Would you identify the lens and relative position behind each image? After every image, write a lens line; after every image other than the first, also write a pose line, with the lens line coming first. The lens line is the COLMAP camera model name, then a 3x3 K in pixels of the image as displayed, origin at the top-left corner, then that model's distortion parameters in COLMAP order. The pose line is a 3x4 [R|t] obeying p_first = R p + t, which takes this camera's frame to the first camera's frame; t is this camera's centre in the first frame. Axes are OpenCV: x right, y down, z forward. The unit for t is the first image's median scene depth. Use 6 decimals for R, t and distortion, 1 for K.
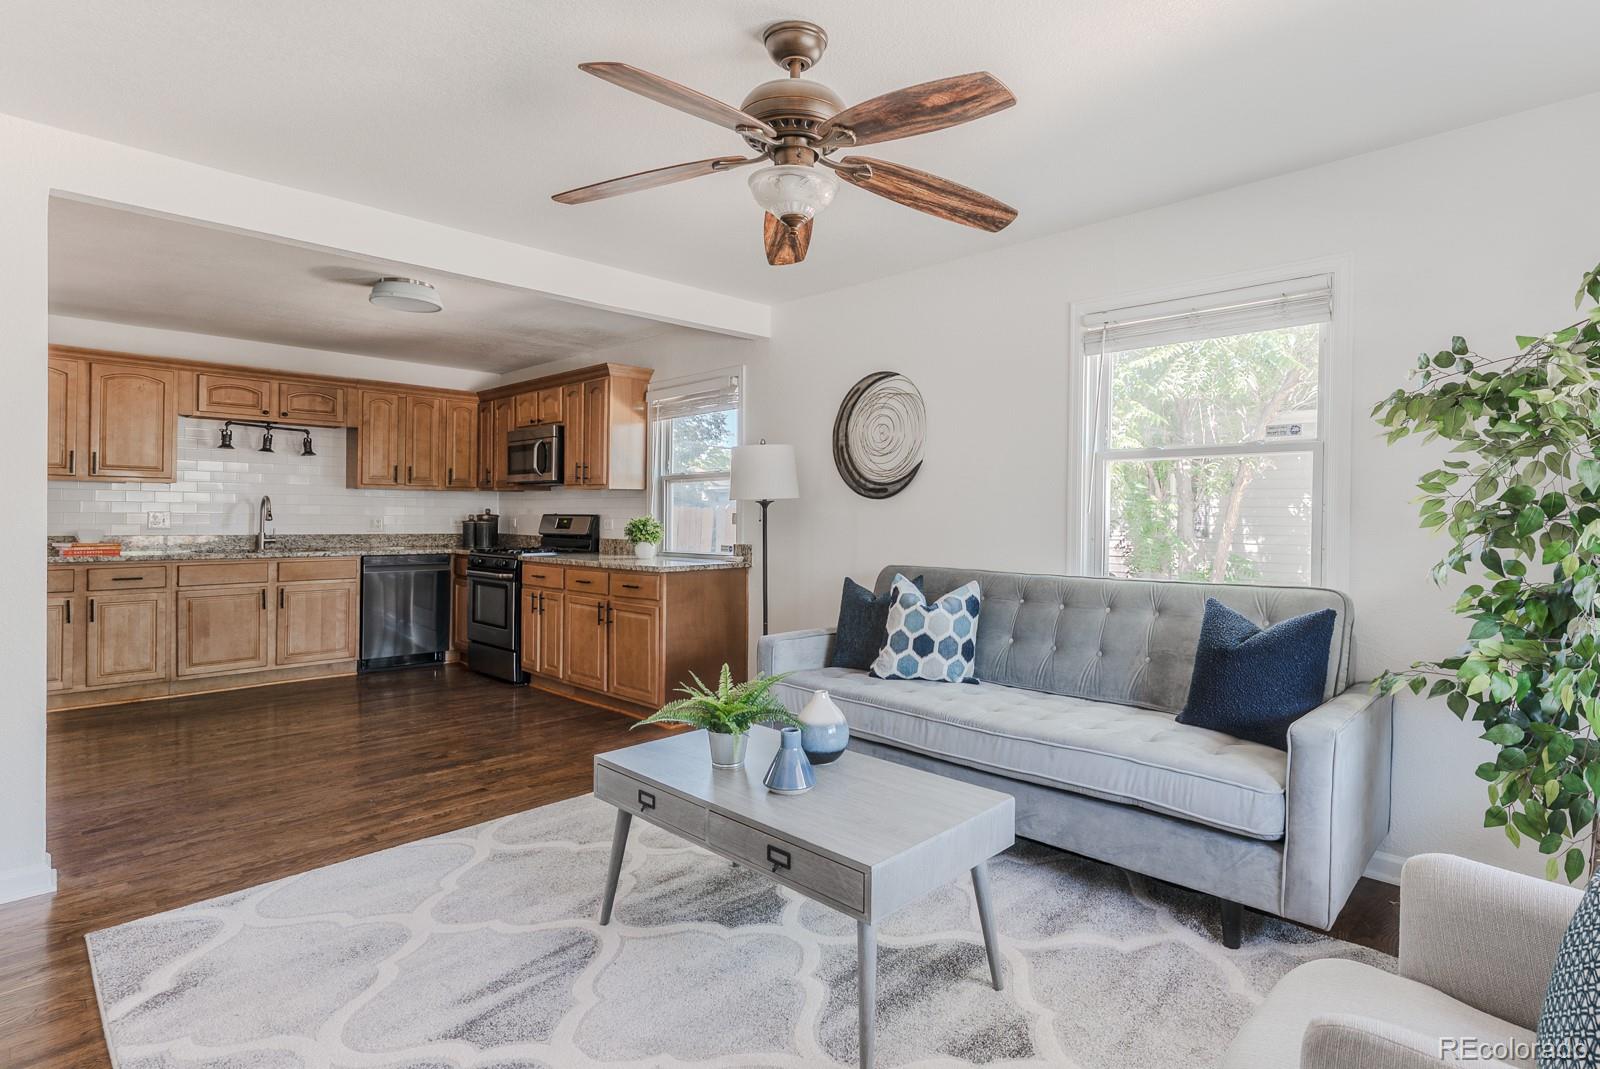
lens RADIAL K [[807.1, 0, 843.1], [0, 807.1, 513.9], [0, 0, 1]] dist [-0.003660, -0.000663]
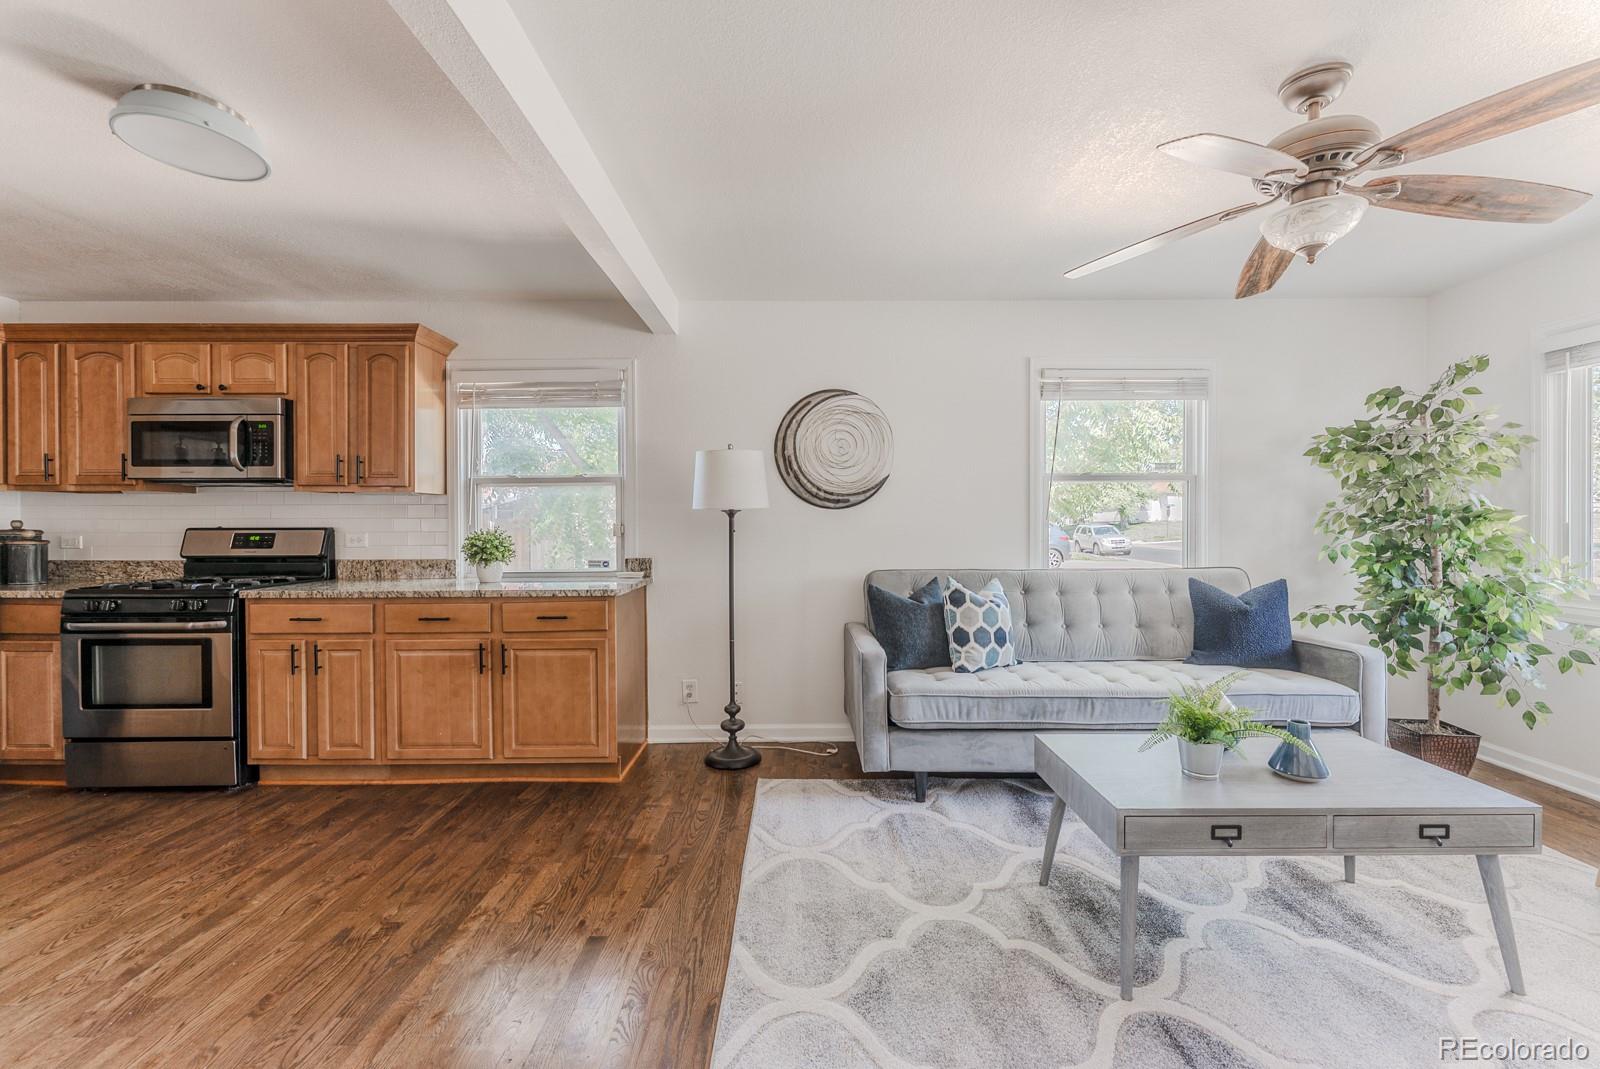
lens RADIAL K [[641.2, 0, 798.4], [0, 641.2, 530.7], [0, 0, 1]] dist [-0.001428, -0.000306]
pose [[0.730604, -0.014801, 0.682641, -0.418118], [0.007003, 0.999875, 0.014185, -0.001713], [-0.682765, -0.005583, 0.730617, 0.306172]]
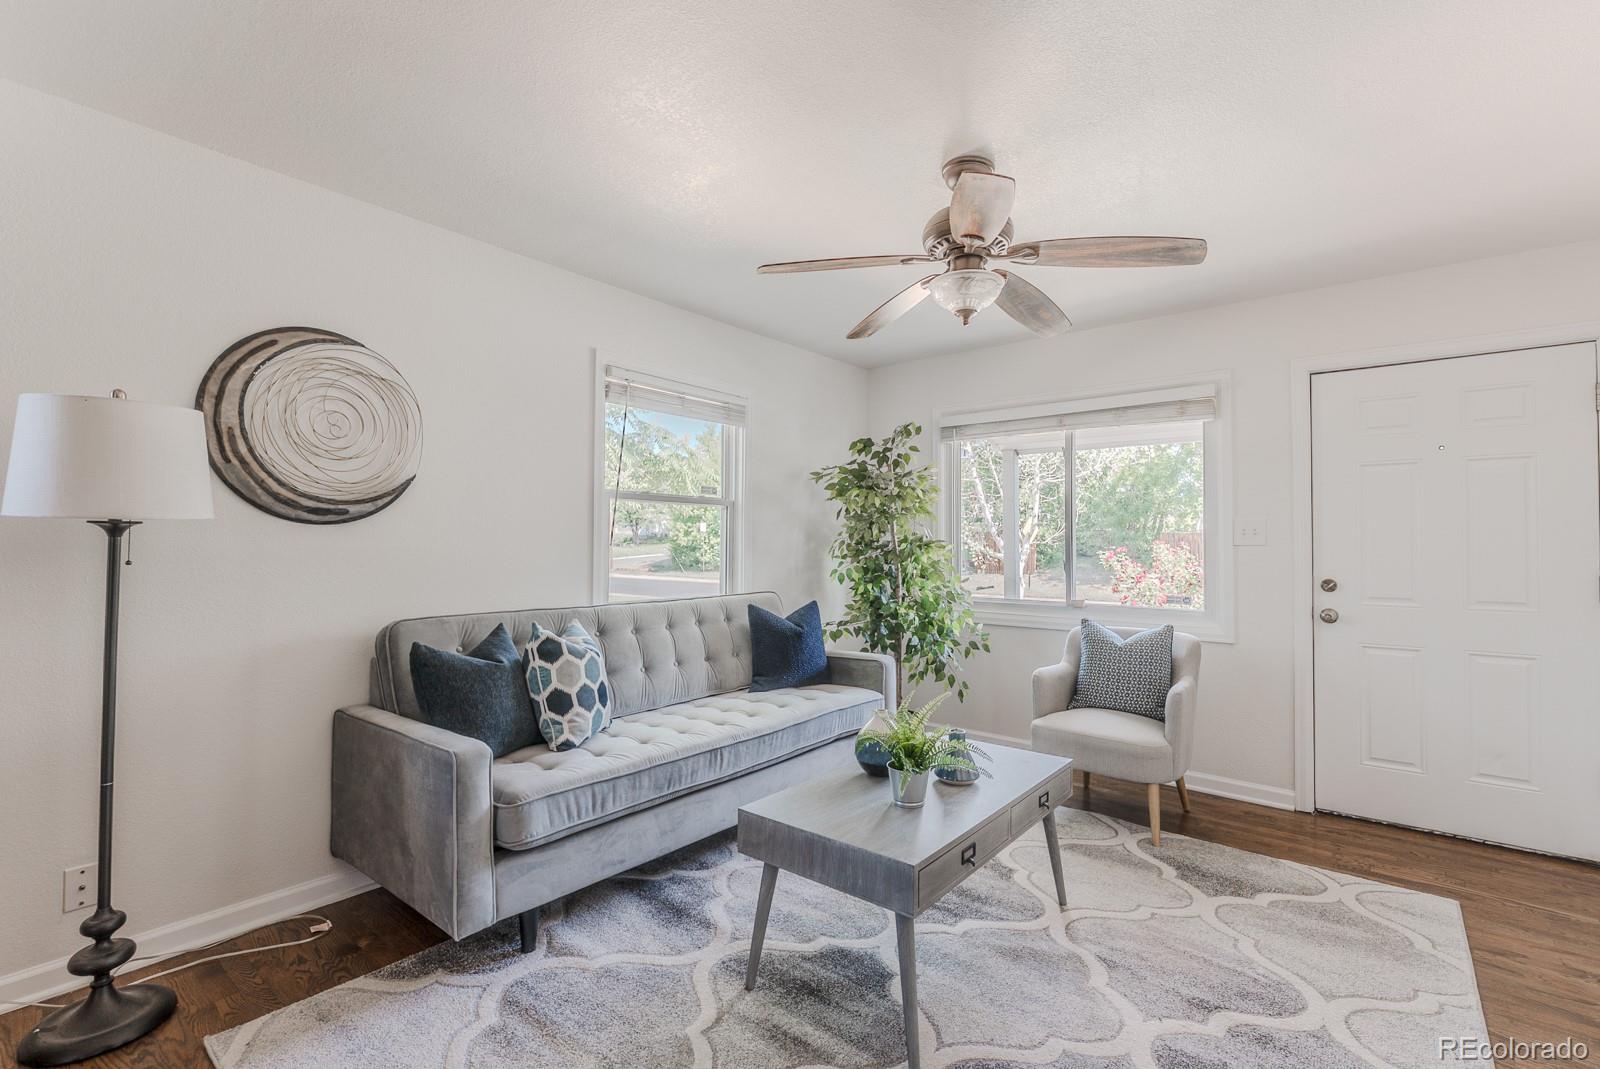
lens RADIAL K [[718.5, 0, 805.1], [0, 718.5, 530.1], [0, 0, 1]] dist [-0.001372, 0.000048]
pose [[-0.067960, 0.016924, 0.997545, -0.412077], [-0.004457, 0.999841, -0.017267, -0.004063], [-0.997678, -0.005619, -0.067874, 0.477645]]
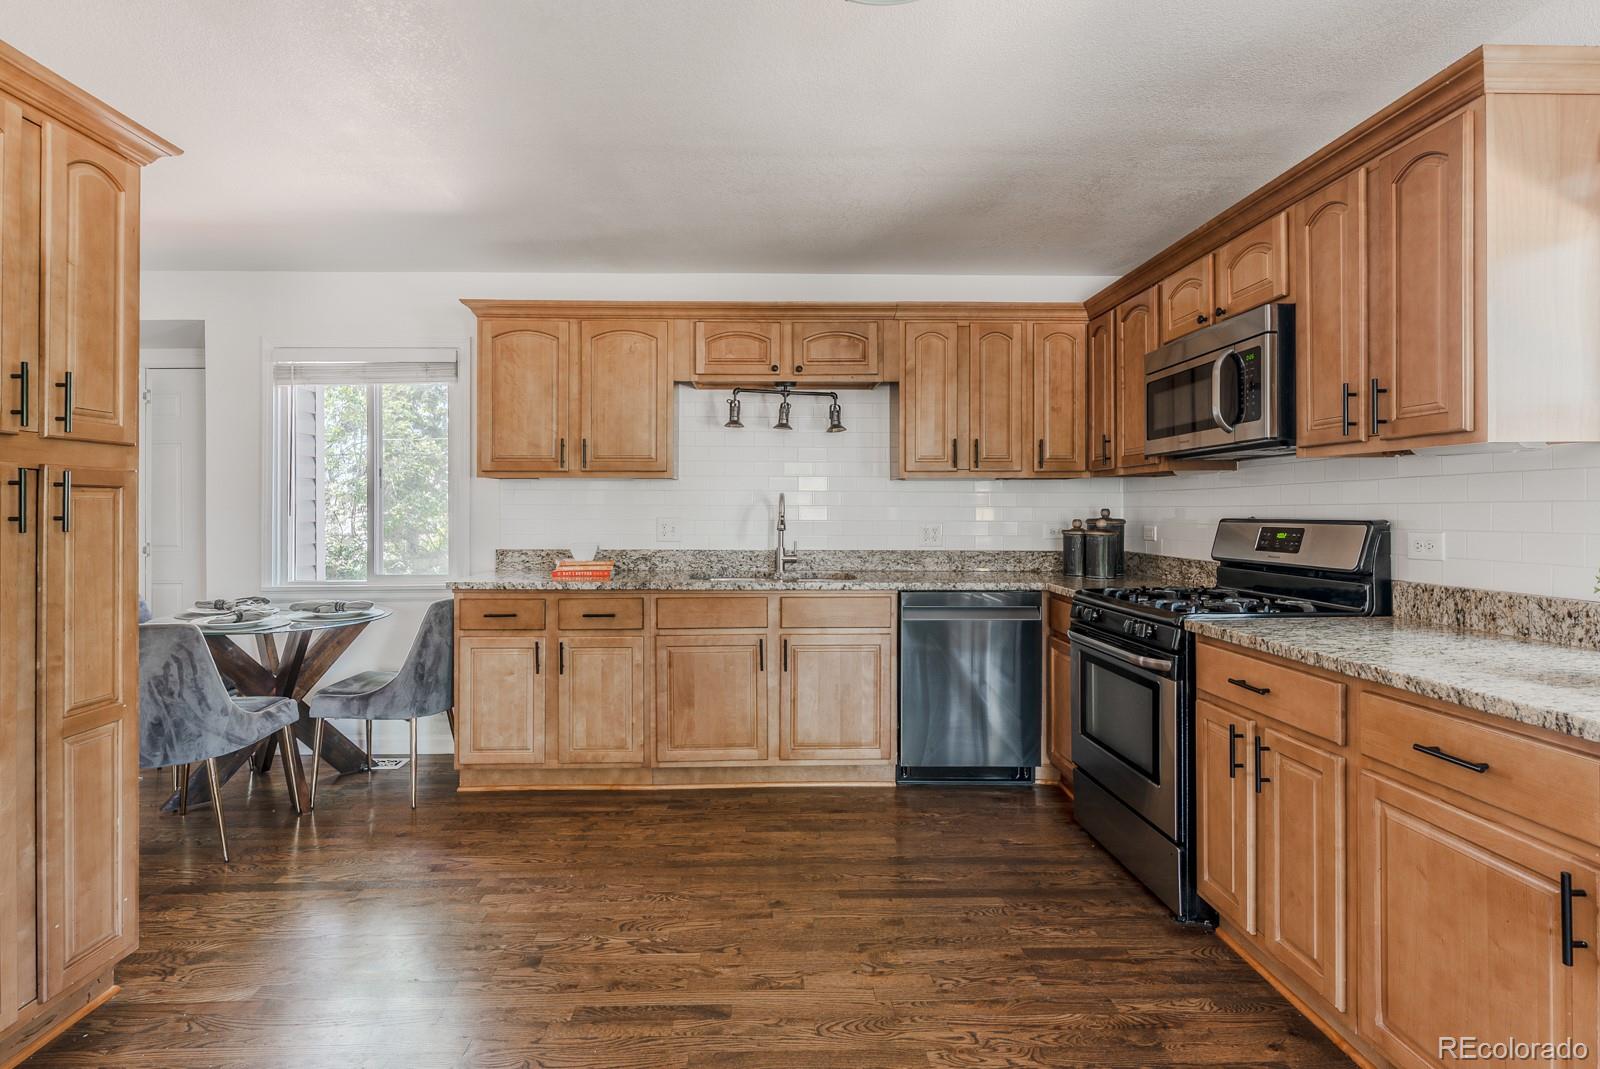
lens RADIAL K [[785.3, 0, 781.0], [0, 785.3, 506.5], [0, 0, 1]] dist [-0.002071, -0.000754]
pose [[0.700043, -0.013646, -0.713971, -0.252722], [0.007510, 0.999903, -0.011748, -0.003936], [0.714062, 0.002862, 0.700077, 0.552660]]
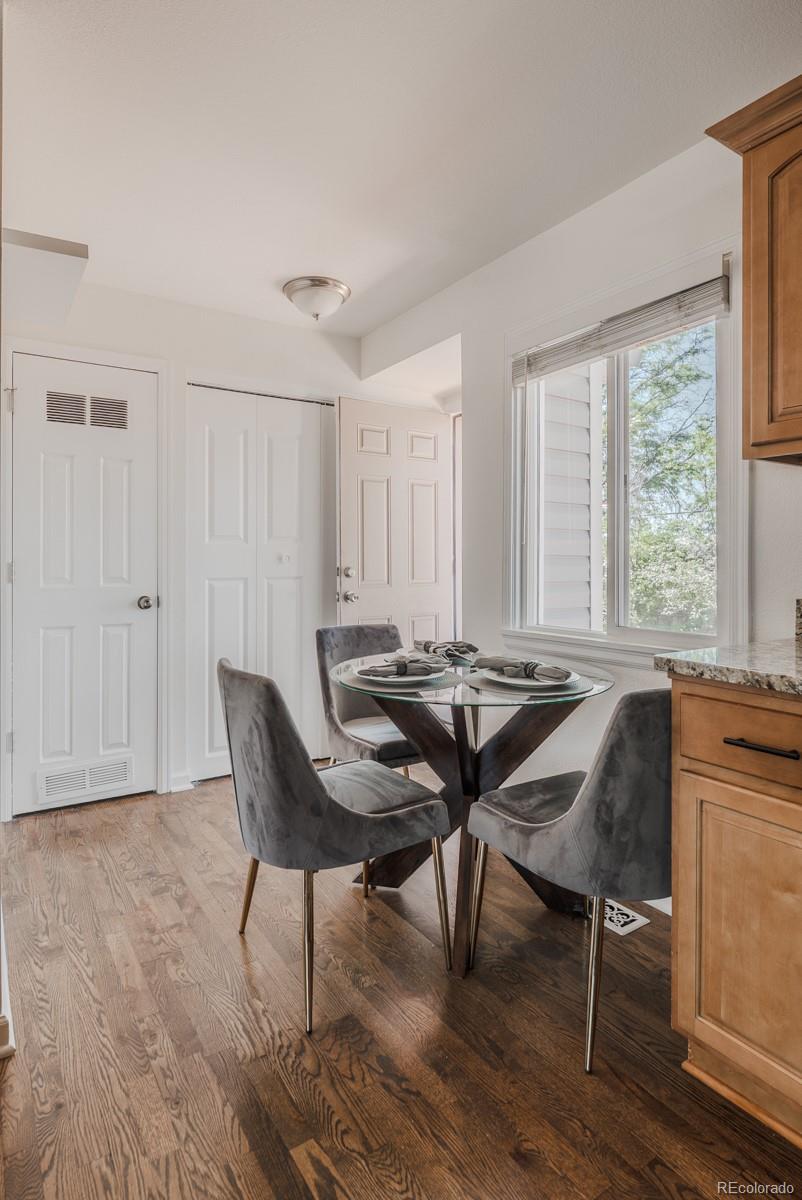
lens RADIAL K [[641.5, 0, 398.1], [0, 641.5, 562.6], [0, 0, 1]] dist [0.000423, 0.000031]
pose [[-0.245563, -0.011103, -0.969317, -0.595334], [-0.006484, 0.999931, -0.009811, 0.011880], [0.969359, 0.003876, -0.245618, 0.755614]]
